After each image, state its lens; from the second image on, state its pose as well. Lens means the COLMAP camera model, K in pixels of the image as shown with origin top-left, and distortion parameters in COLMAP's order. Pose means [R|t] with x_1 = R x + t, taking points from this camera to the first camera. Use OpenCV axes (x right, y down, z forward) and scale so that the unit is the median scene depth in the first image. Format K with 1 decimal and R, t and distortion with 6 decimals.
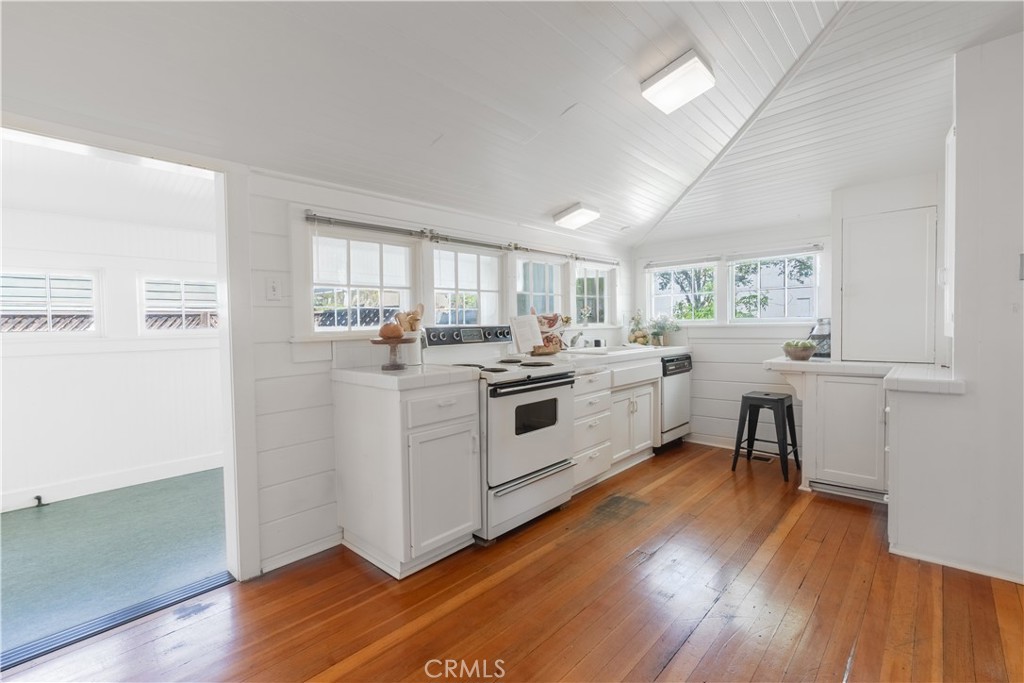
lens RADIAL K [[470.4, 0, 511.6], [0, 470.4, 340.1], [0, 0, 1]] dist [0.002580, 0.000162]
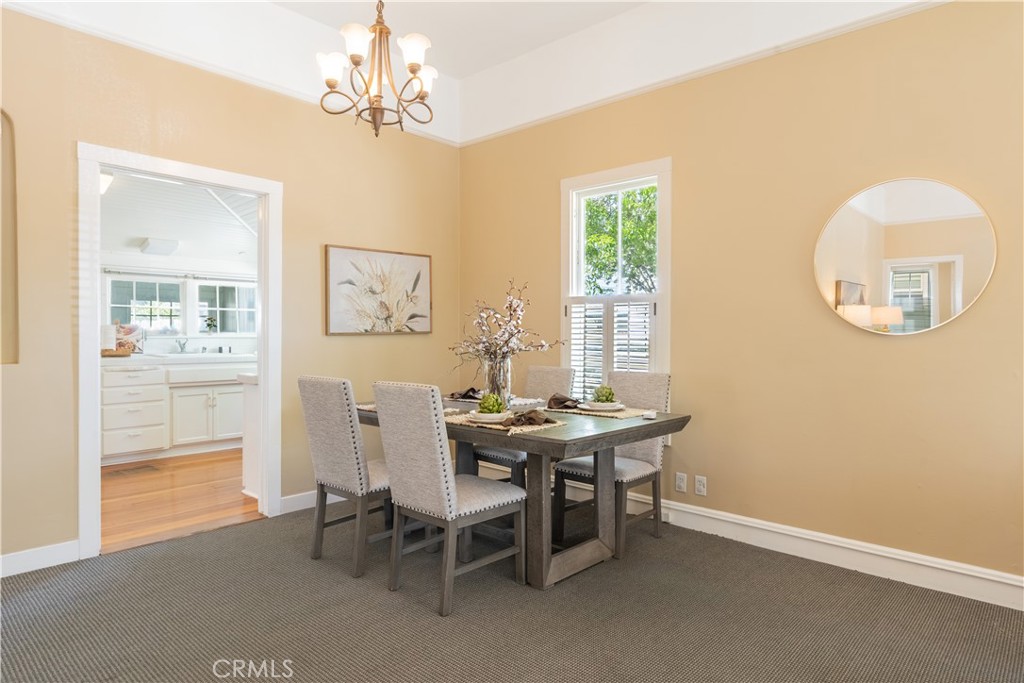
lens RADIAL K [[604.6, 0, 512.0], [0, 604.6, 340.5], [0, 0, 1]] dist [-0.001245, -0.000116]
pose [[0.999681, 0.022972, -0.010483, 1.138604], [-0.023178, 0.999534, -0.019880, -0.004325], [0.010021, 0.020116, 0.999747, -0.614158]]
